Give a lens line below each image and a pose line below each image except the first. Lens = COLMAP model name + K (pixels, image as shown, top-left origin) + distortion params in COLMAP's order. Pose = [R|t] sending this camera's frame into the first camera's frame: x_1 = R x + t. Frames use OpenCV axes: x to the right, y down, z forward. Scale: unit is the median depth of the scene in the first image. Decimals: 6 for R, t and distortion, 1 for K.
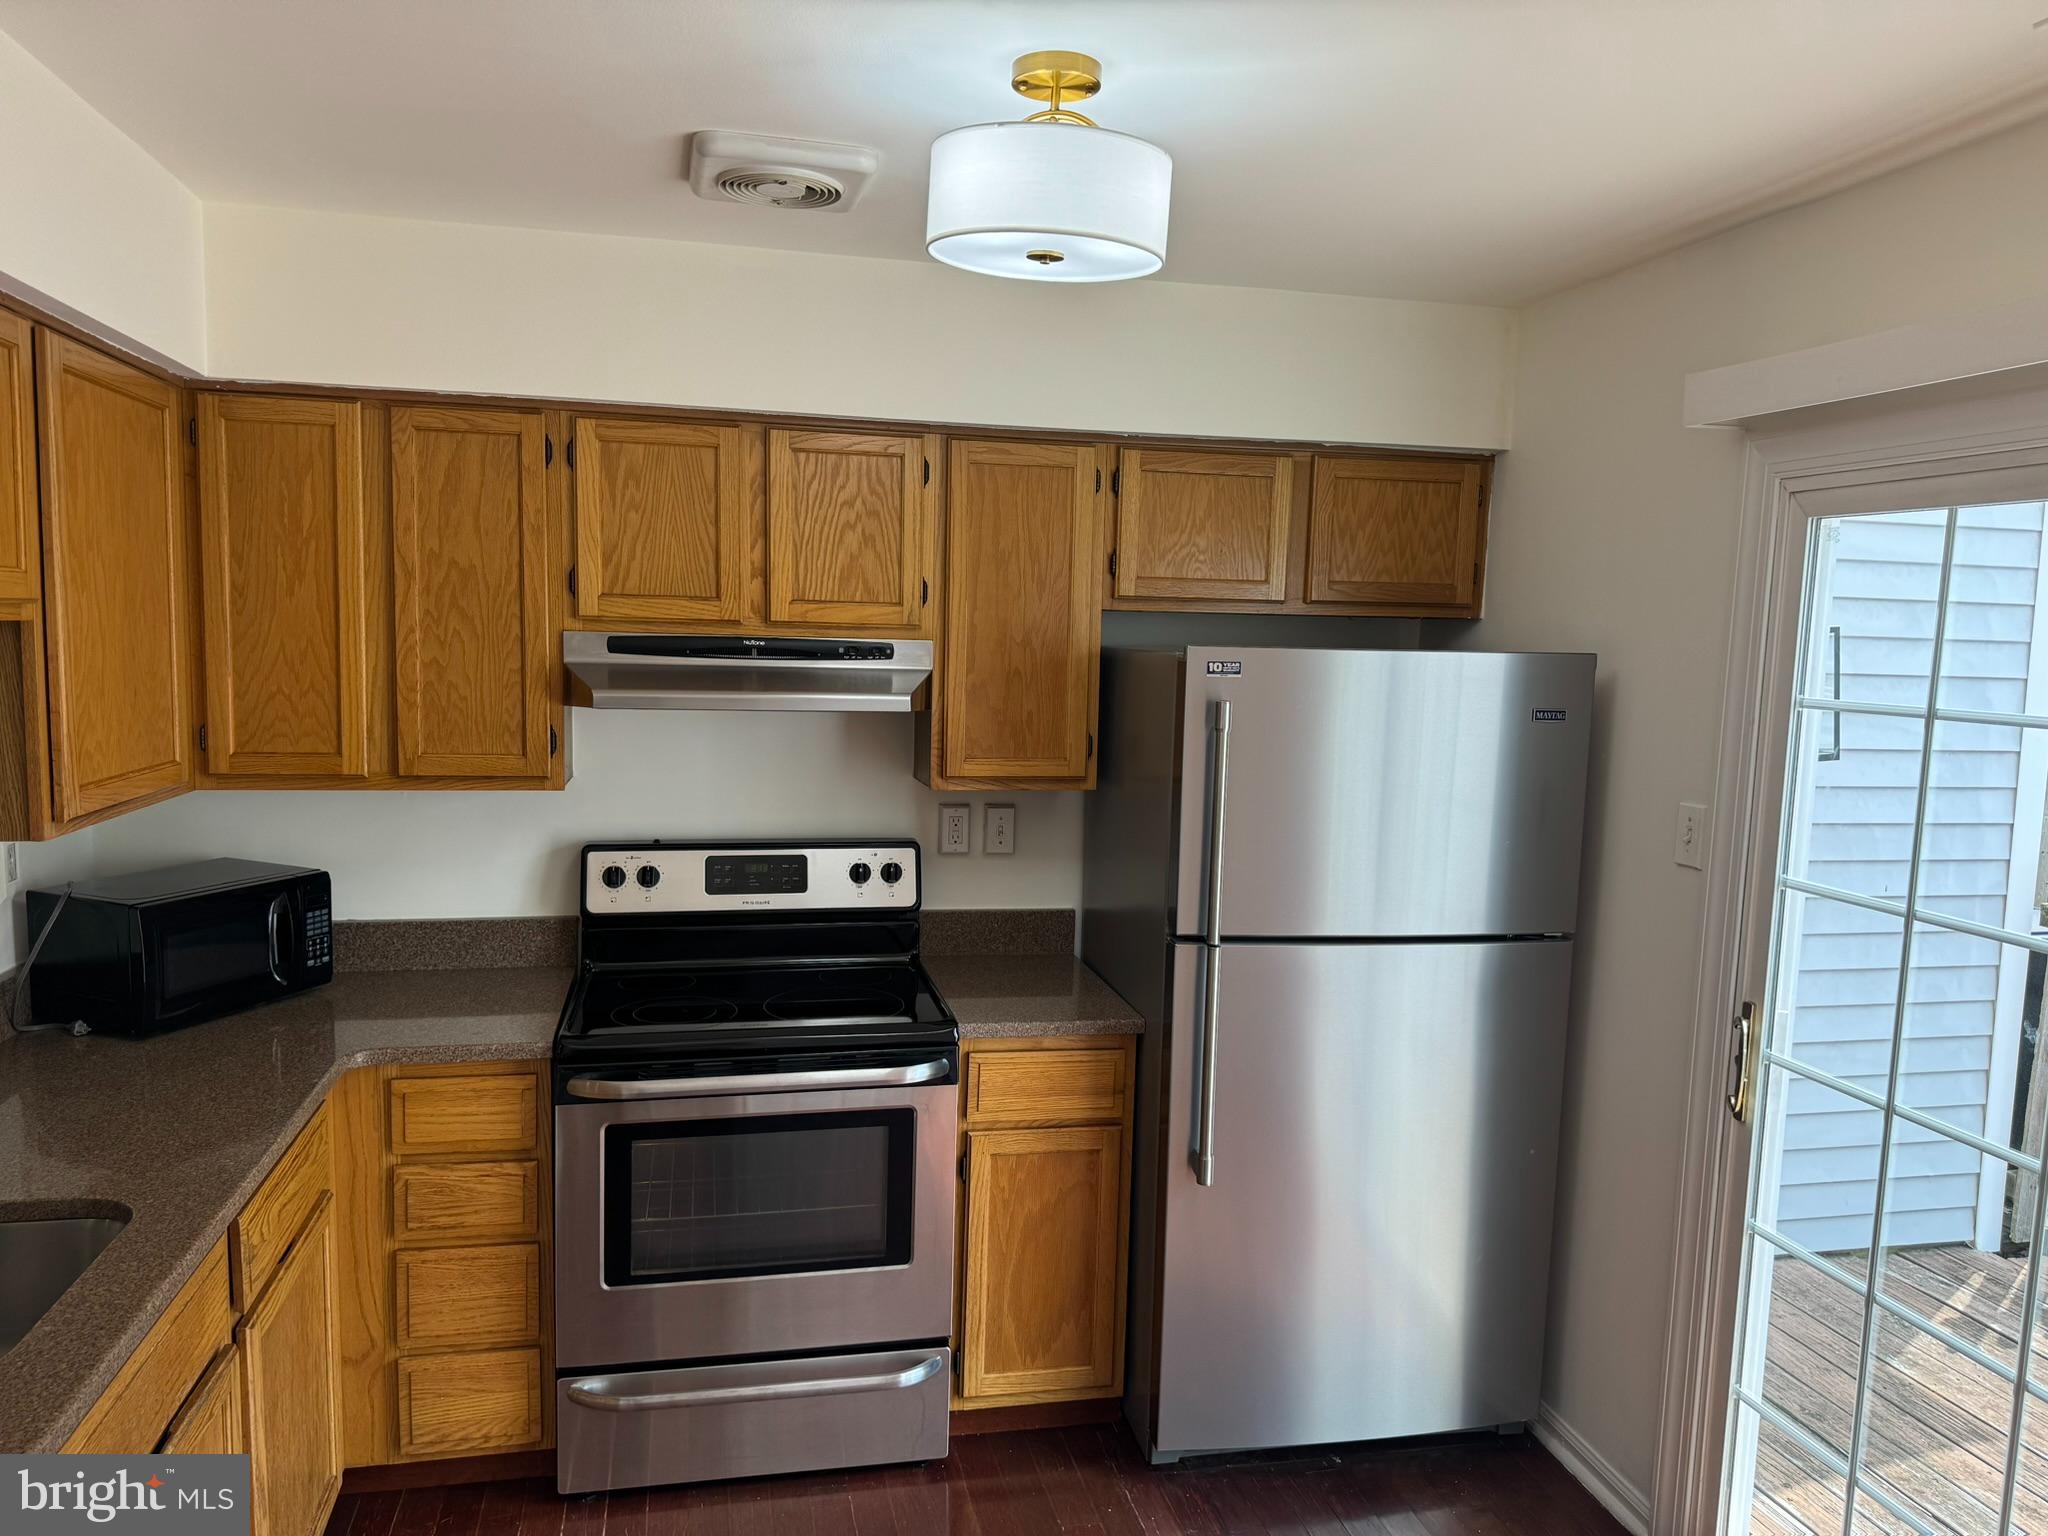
lens RADIAL K [[1443.7, 0, 1033.6], [0, 1443.7, 779.4], [0, 0, 1]] dist [0.062009, -0.078903]
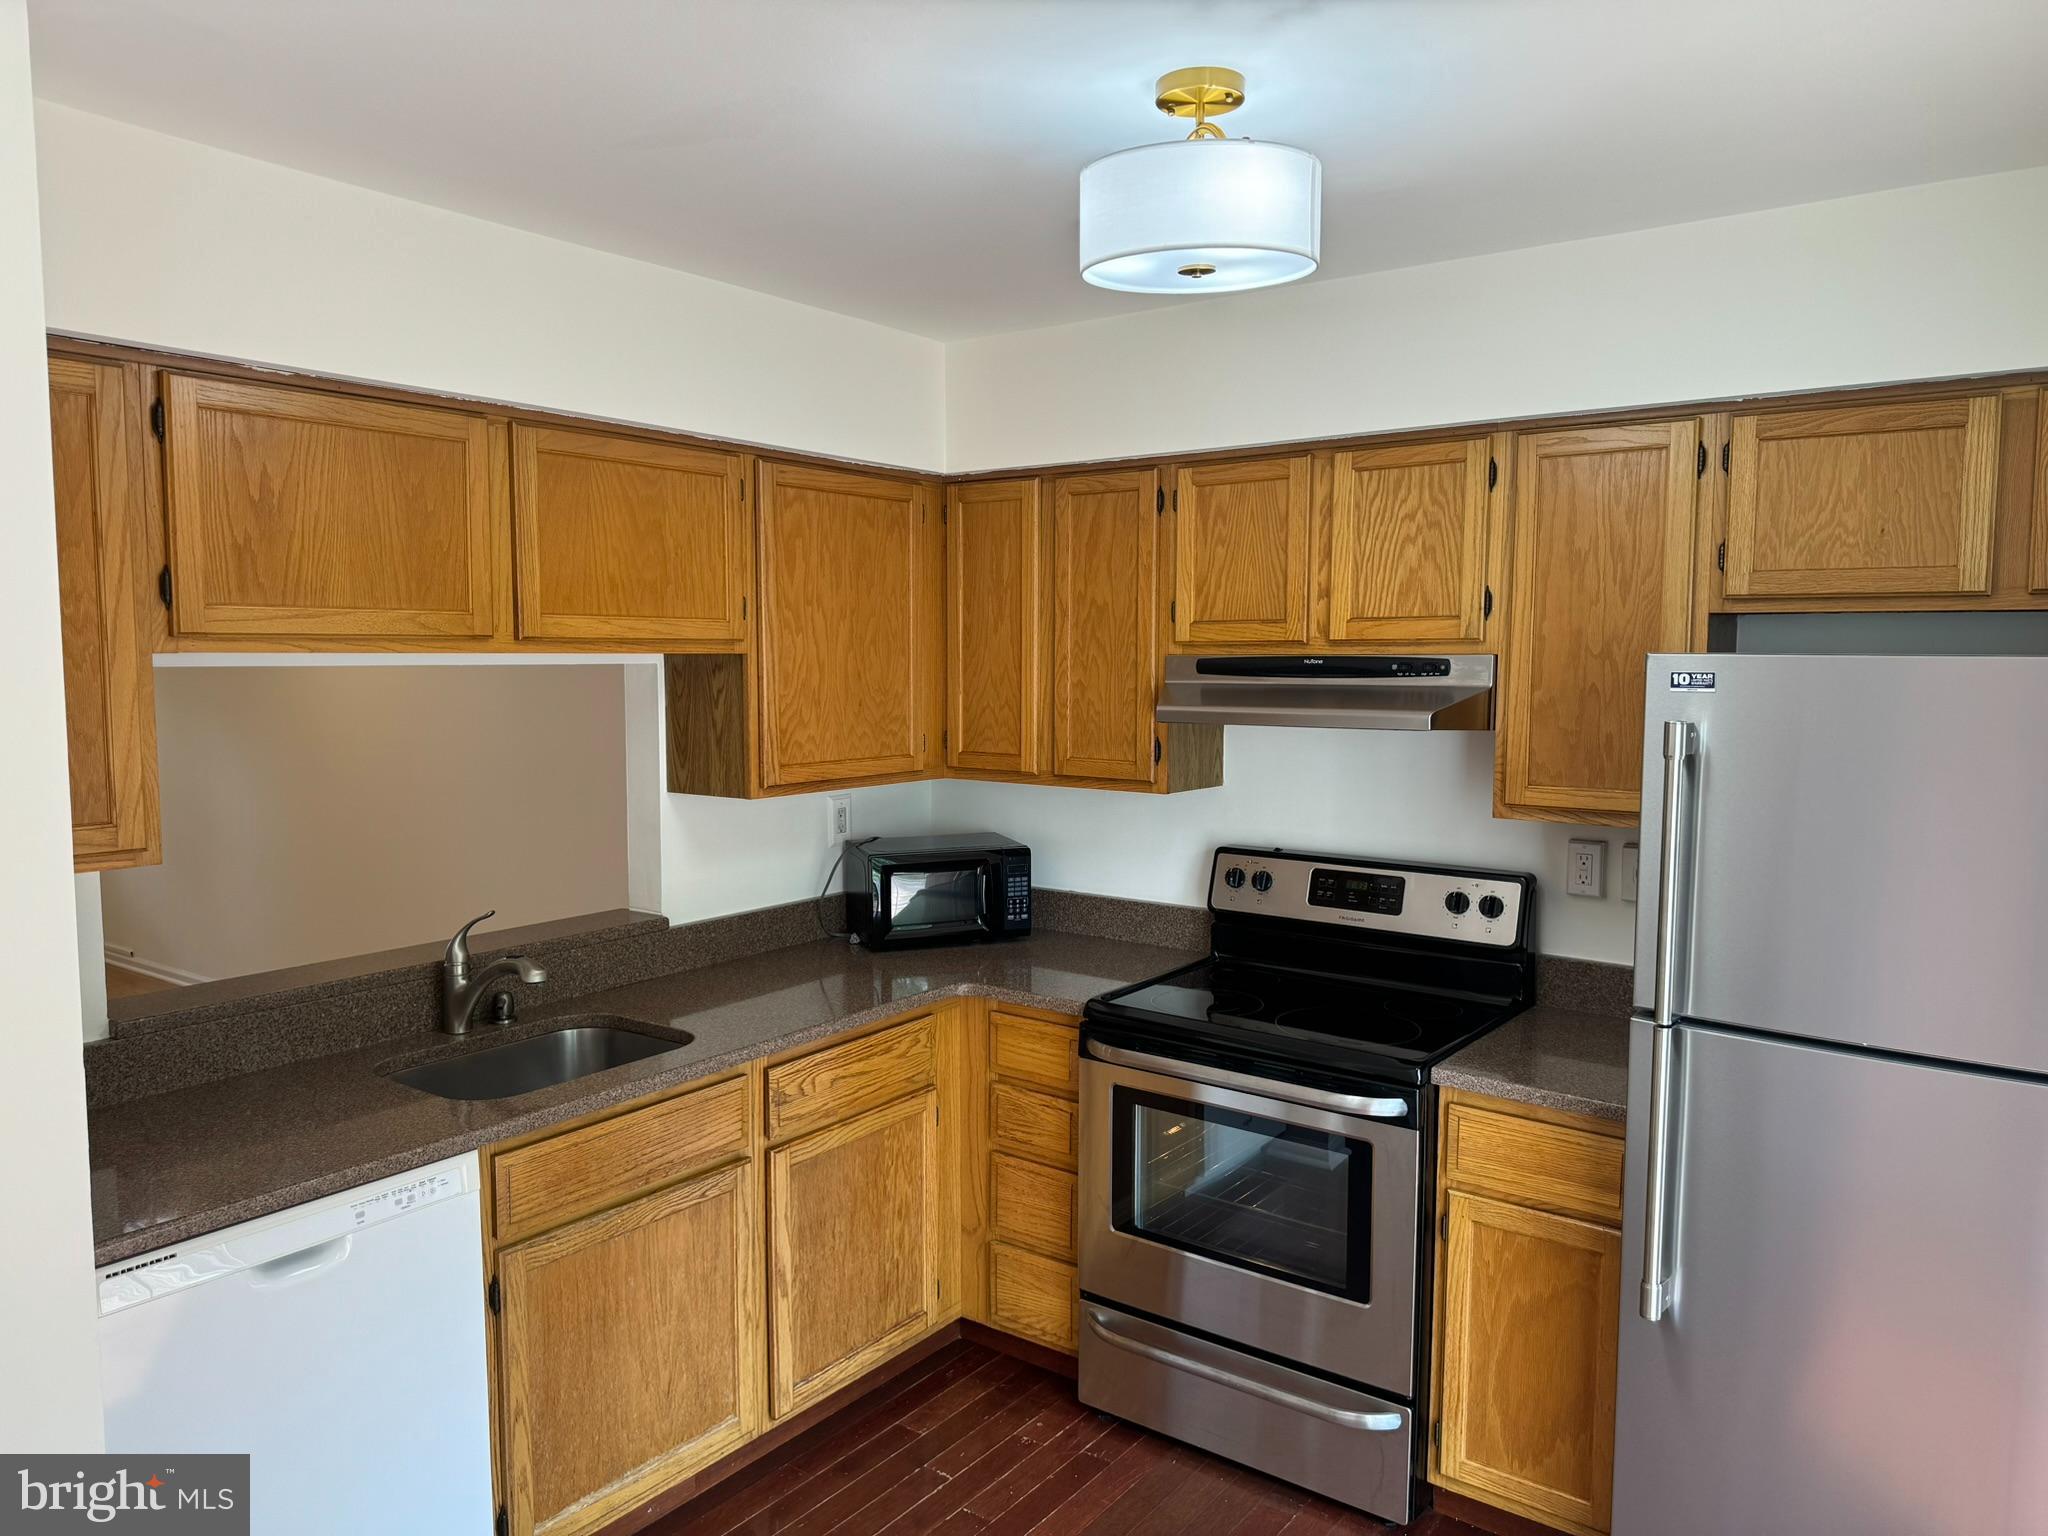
lens RADIAL K [[1443.7, 0, 1017.6], [0, 1443.7, 756.5], [0, 0, 1]] dist [0.062009, -0.078903]
pose [[0.640529, 0.031534, -0.767286, 0.482187], [-0.062463, 0.997985, -0.011129, -0.001863], [0.765390, 0.055055, 0.641208, 0.185234]]
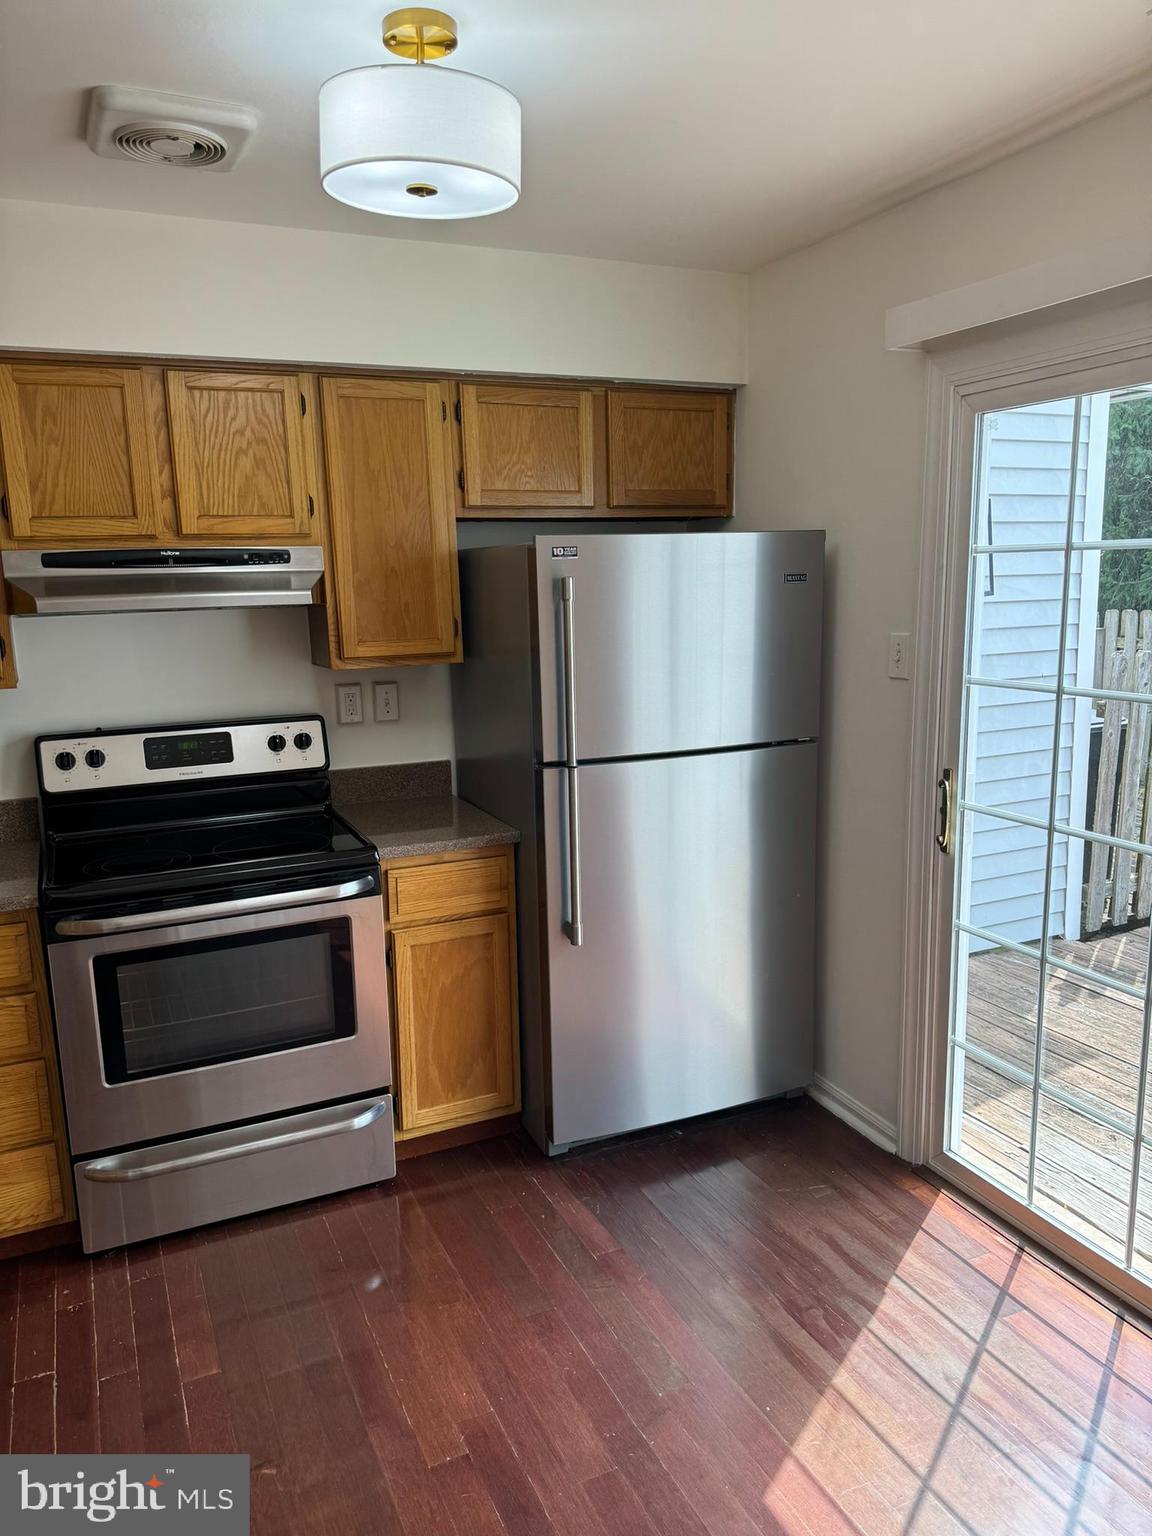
lens RADIAL K [[1082.7, 0, 576.6], [0, 1082.7, 769.7], [0, 0, 1]] dist [0.062009, -0.078903]
pose [[0.977303, -0.089605, 0.191964, -0.056608], [0.075267, 0.993889, 0.080739, 0.037044], [-0.198025, -0.064458, 0.978075, 0.036800]]
